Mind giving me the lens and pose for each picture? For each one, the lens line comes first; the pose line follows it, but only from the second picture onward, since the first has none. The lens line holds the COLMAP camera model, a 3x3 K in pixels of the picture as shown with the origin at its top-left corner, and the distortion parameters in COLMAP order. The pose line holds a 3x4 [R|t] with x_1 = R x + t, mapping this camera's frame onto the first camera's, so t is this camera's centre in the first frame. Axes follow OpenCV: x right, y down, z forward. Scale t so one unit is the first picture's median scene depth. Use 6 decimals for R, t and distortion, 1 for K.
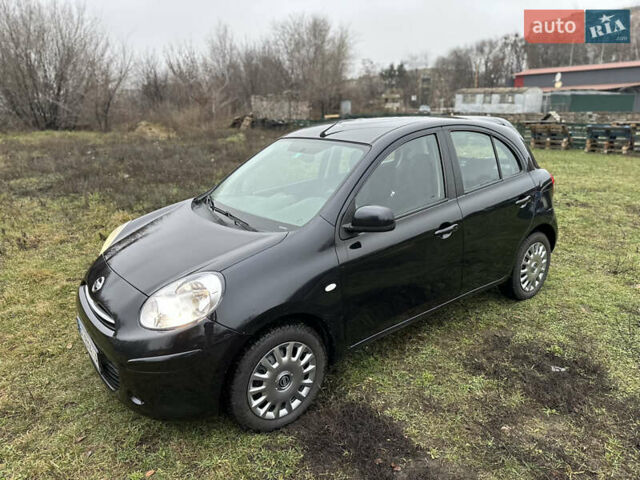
lens RADIAL K [[447.3, 0, 323.7], [0, 447.3, 239.8], [0, 0, 1]] dist [0.044925, -0.051087]
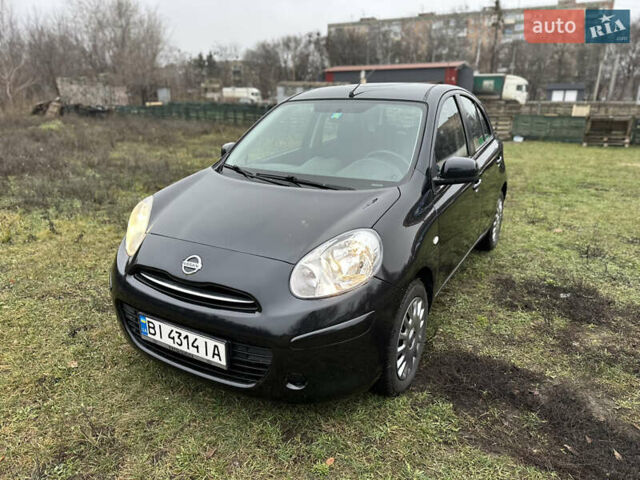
lens RADIAL K [[447.3, 0, 323.7], [0, 447.3, 239.8], [0, 0, 1]] dist [0.044925, -0.051087]
pose [[0.923228, -0.093648, 0.372665, -0.036698], [0.087745, 0.995602, 0.032809, 0.003315], [-0.374099, 0.002409, 0.927386, 0.009999]]
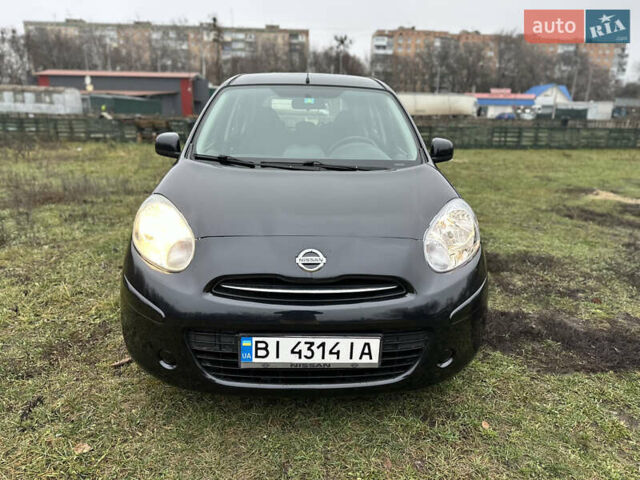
lens RADIAL K [[447.3, 0, 323.7], [0, 447.3, 239.8], [0, 0, 1]] dist [0.044925, -0.051087]
pose [[0.578006, -0.192389, 0.793030, -0.064836], [0.201676, 0.975343, 0.089626, 0.001040], [-0.790719, 0.108130, 0.602554, 0.036059]]
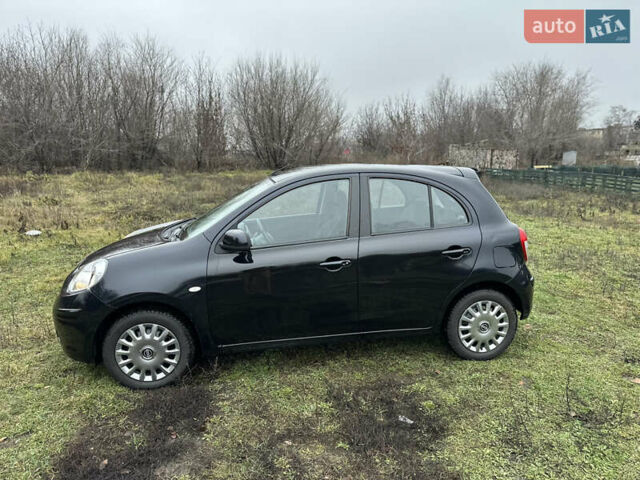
lens RADIAL K [[447.3, 0, 323.7], [0, 447.3, 239.8], [0, 0, 1]] dist [0.044925, -0.051087]
pose [[0.888116, 0.113947, -0.445271, 0.055391], [-0.157766, 0.985498, -0.062479, -0.000606], [0.431695, 0.125738, 0.893213, 0.000382]]
